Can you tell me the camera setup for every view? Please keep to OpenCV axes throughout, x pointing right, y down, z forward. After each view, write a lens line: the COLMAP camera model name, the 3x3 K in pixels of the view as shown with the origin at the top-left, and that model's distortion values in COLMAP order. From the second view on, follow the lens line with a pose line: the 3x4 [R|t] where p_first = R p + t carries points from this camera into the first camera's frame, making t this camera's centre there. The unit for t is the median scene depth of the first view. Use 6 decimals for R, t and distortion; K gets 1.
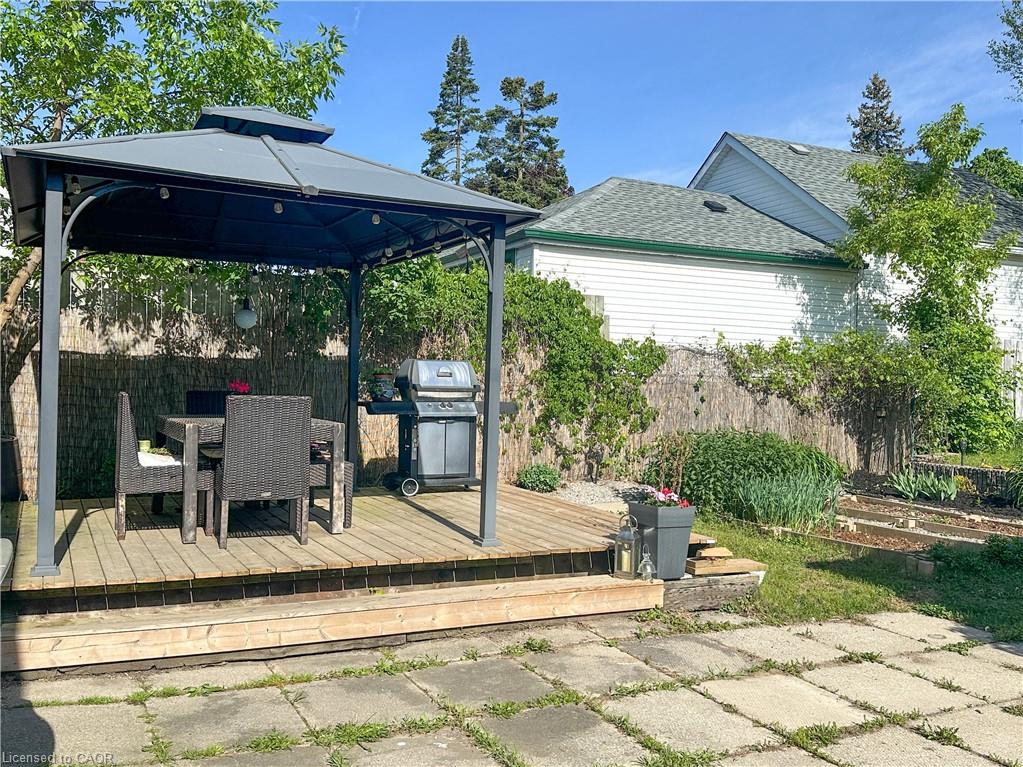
lens RADIAL K [[943.8, 0, 512.1], [0, 943.8, 374.4], [0, 0, 1]] dist [0.026371, 0.000000]
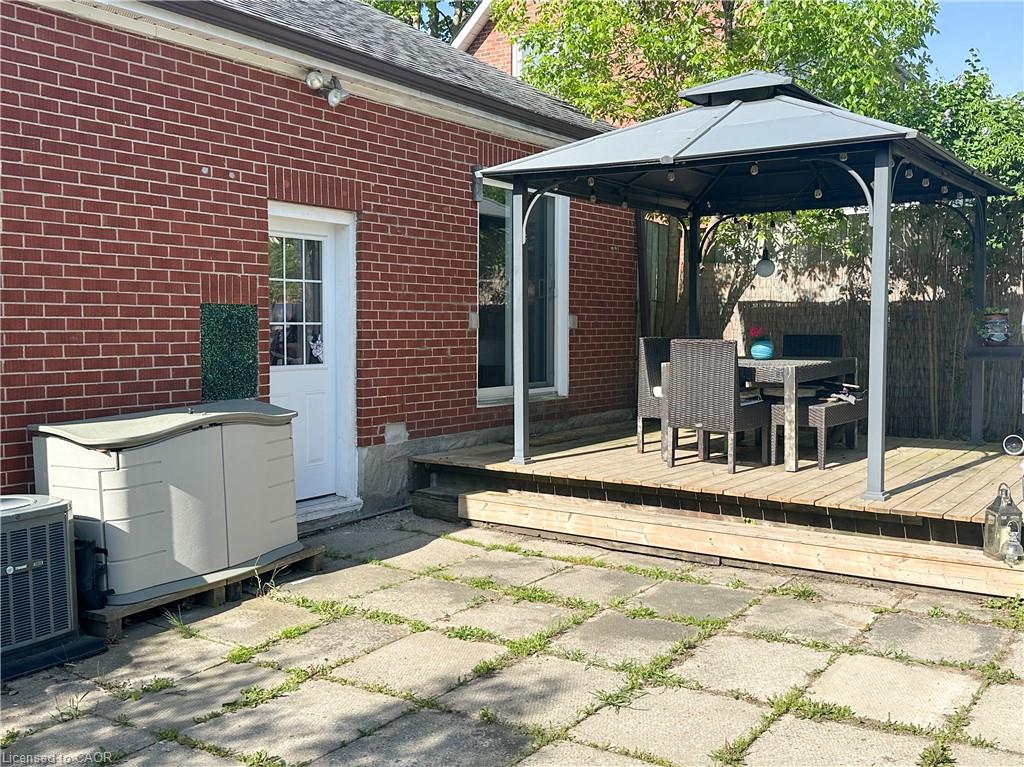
lens RADIAL K [[1026.9, 0, 511.1], [0, 1026.9, 389.6], [0, 0, 1]] dist [-0.021330, 0.000000]
pose [[0.501672, 0.044768, -0.863899, 0.834743], [0.016578, 0.997979, 0.061343, 0.004277], [0.864899, -0.045096, 0.499916, 0.217647]]
